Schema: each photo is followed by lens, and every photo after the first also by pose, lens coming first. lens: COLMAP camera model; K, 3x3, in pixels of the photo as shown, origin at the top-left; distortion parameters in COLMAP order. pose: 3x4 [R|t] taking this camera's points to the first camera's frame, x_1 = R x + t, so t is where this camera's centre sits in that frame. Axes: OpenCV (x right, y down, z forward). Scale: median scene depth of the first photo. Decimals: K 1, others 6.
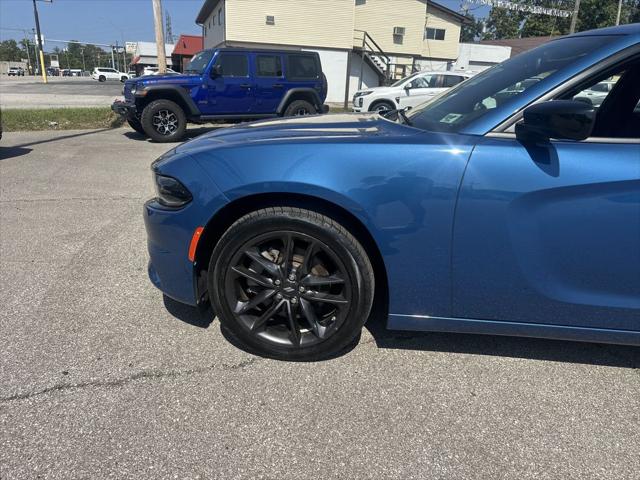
lens RADIAL K [[459.8, 0, 320.0], [0, 459.8, 240.0], [0, 0, 1]] dist [0.003827, -0.004742]
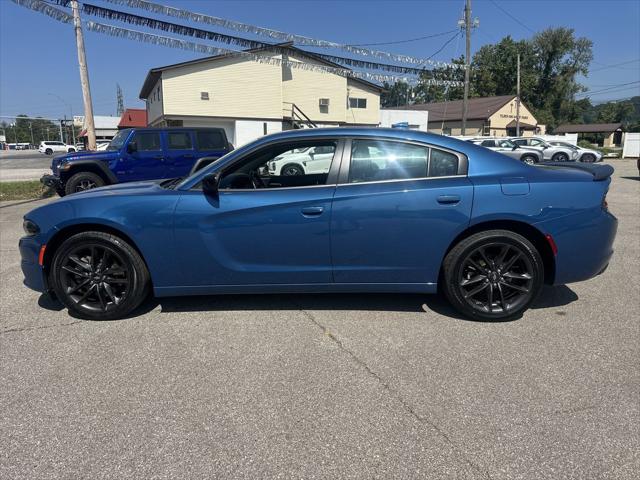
lens RADIAL K [[460.8, 0, 320.0], [0, 460.8, 240.0], [0, 0, 1]] dist [0.076726, -0.102553]
pose [[0.995160, -0.054777, 0.081581, 0.113810], [0.064802, 0.989937, -0.125799, 0.042557], [-0.073870, 0.130477, 0.988696, -0.153204]]
